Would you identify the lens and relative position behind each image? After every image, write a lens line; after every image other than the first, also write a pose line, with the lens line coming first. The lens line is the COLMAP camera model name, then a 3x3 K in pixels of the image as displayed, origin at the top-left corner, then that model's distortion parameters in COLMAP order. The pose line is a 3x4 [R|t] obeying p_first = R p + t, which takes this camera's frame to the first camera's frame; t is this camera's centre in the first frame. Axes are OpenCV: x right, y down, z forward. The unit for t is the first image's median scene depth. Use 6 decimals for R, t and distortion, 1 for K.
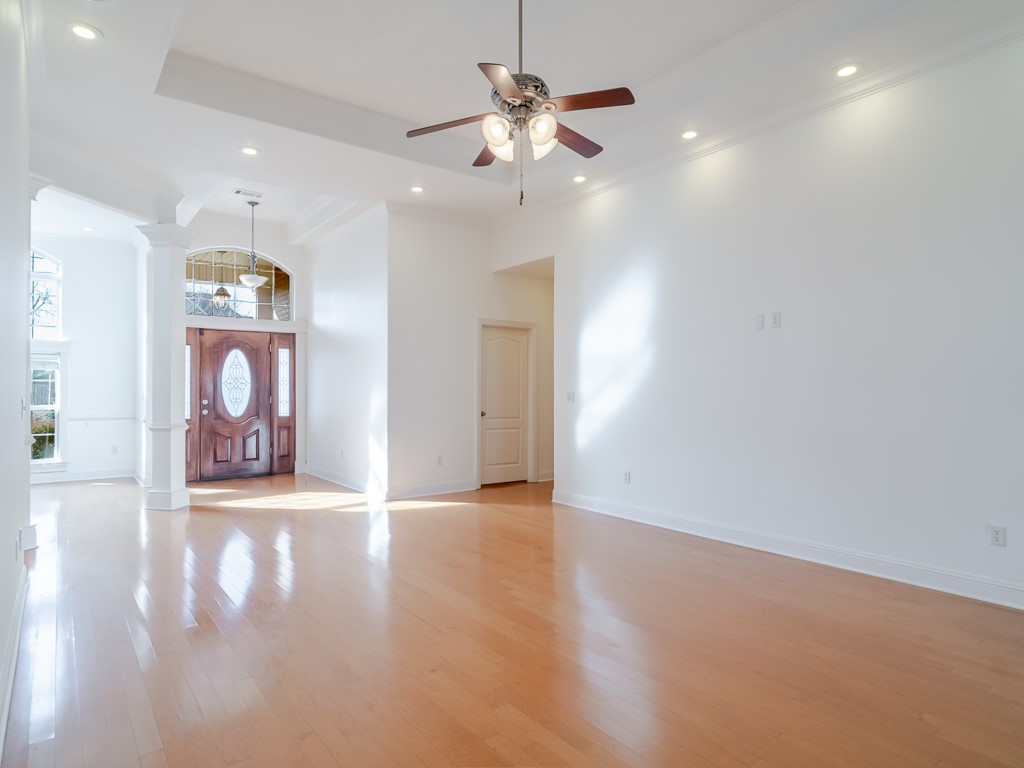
lens RADIAL K [[595.6, 0, 515.2], [0, 595.6, 380.6], [0, 0, 1]] dist [-0.005258, 0.001165]
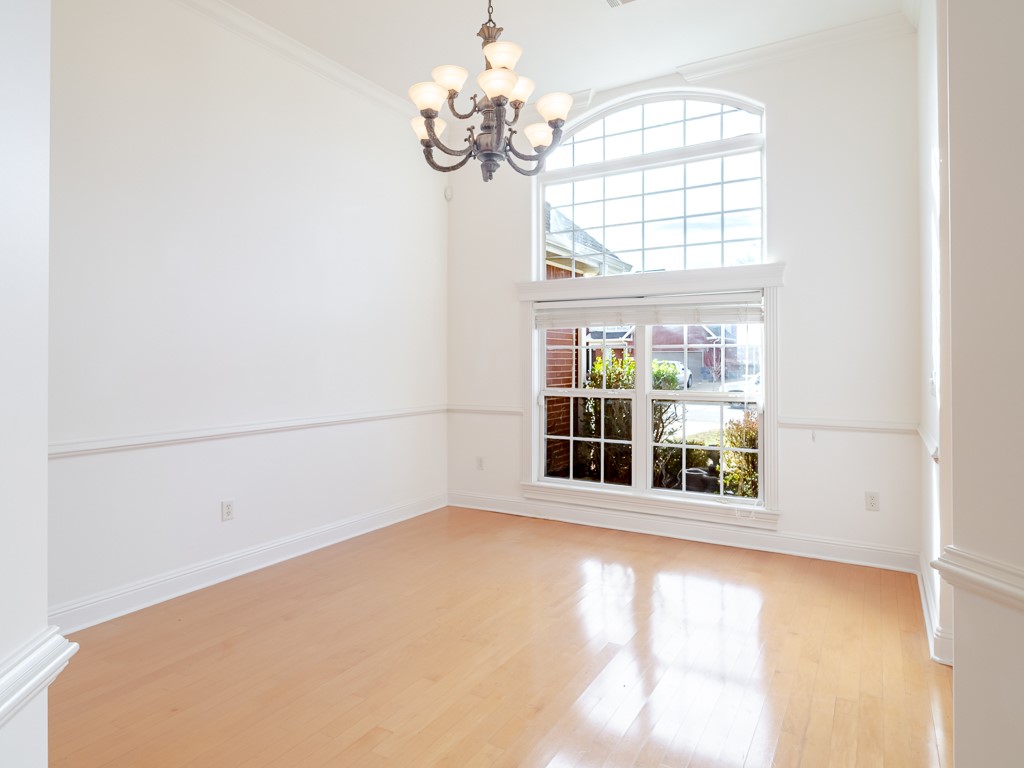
lens RADIAL K [[595.6, 0, 530.1], [0, 595.6, 356.5], [0, 0, 1]] dist [-0.005258, 0.001165]
pose [[0.374727, -0.008092, -0.927100, -0.368372], [0.005339, 0.999964, -0.006570, 0.011900], [0.927120, -0.002488, 0.374757, 0.612422]]
